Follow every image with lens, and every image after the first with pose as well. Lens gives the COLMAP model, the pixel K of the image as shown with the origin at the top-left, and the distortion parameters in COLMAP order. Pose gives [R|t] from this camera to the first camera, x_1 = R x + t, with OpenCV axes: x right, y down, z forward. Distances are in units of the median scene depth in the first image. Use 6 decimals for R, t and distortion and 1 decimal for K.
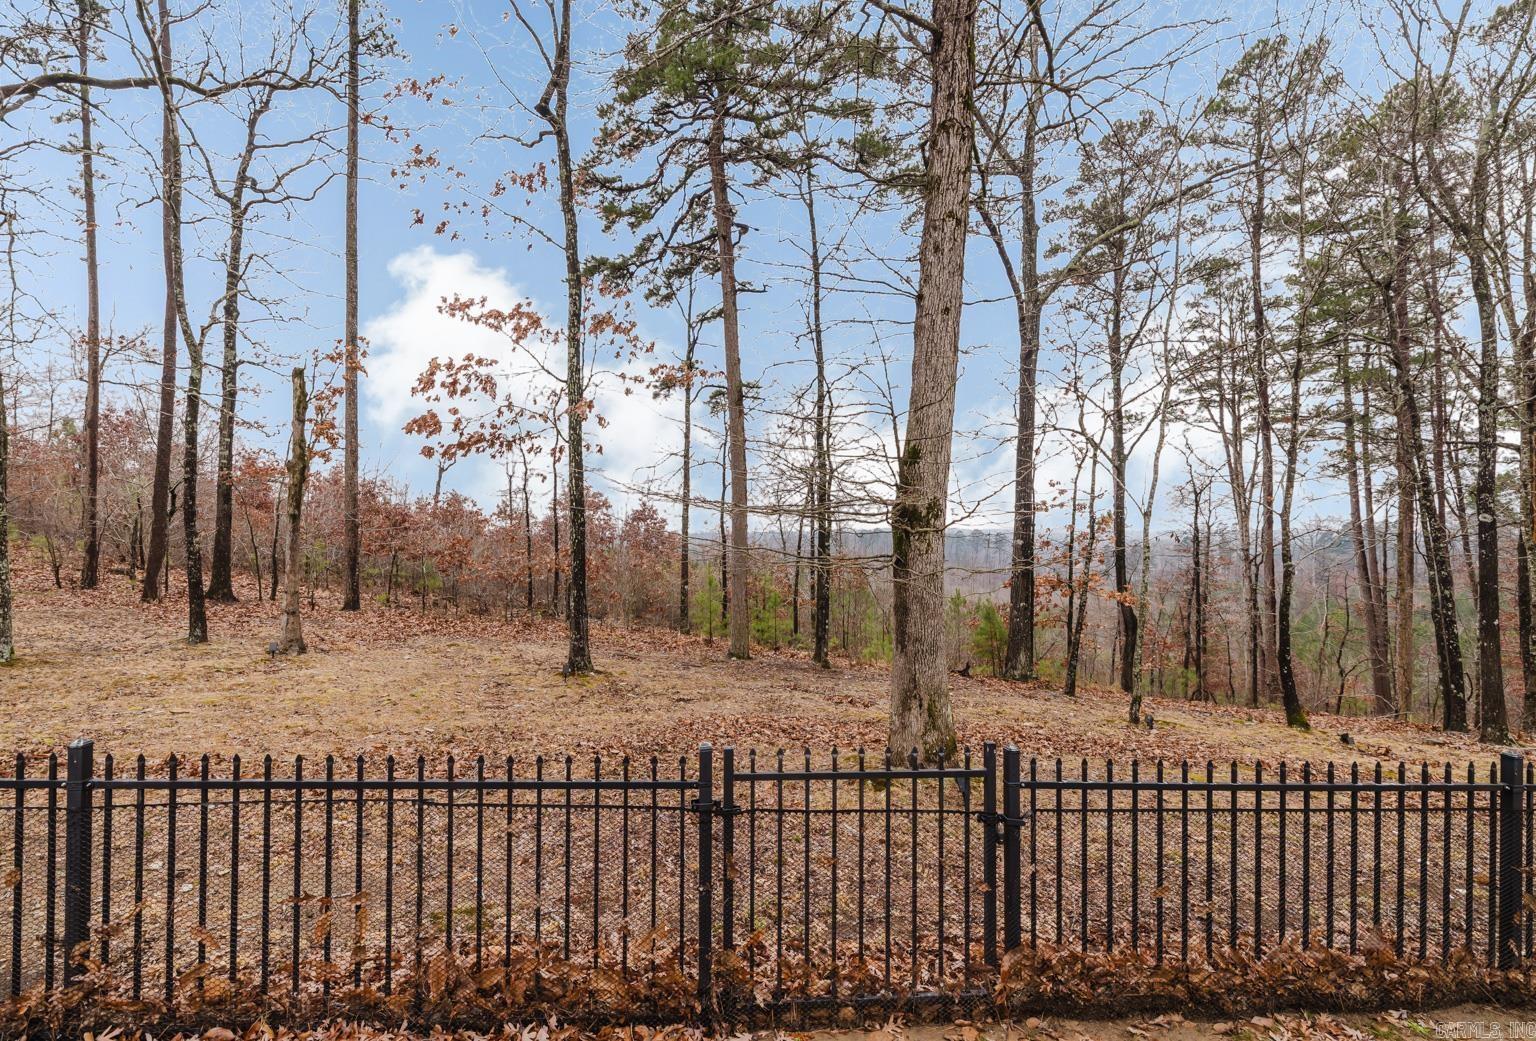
lens RADIAL K [[689.8, 0, 765.3], [0, 689.8, 530.9], [0, 0, 1]] dist [0.001292, 0.000819]
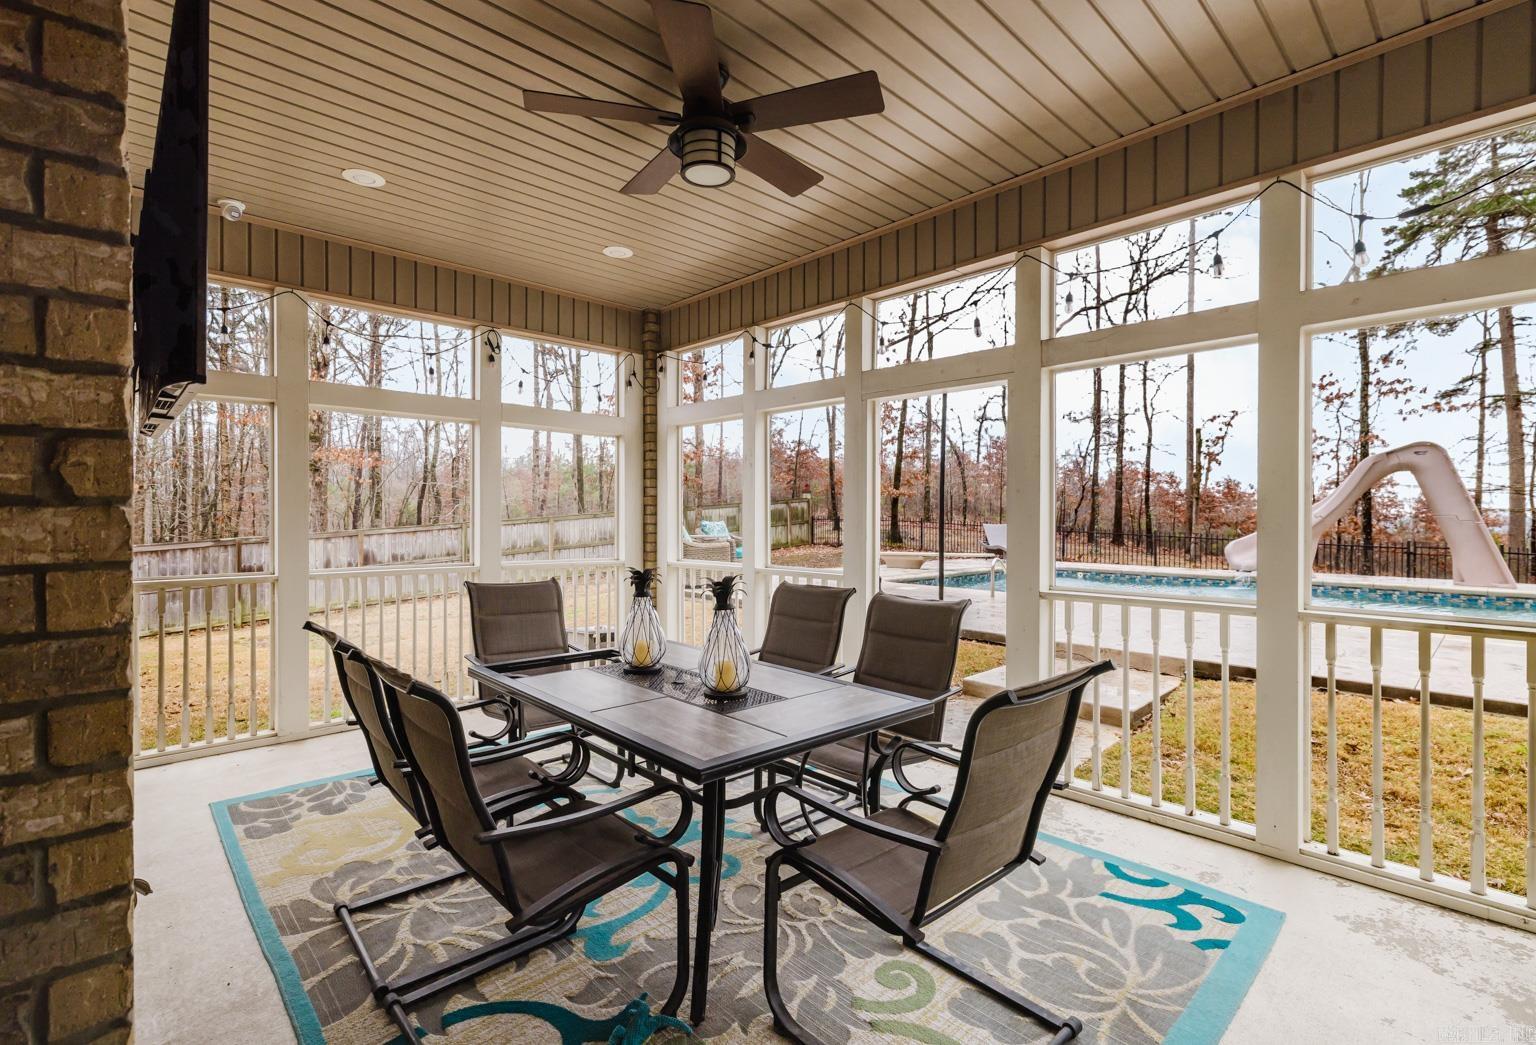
lens RADIAL K [[699.2, 0, 772.1], [0, 699.2, 527.6], [0, 0, 1]] dist [0.002329, 0.000170]
pose [[0.578140, 0.010369, -0.815872, 0.246699], [0.003913, 0.999873, 0.015480, 0.025018], [0.815928, -0.012143, 0.578026, -1.007094]]
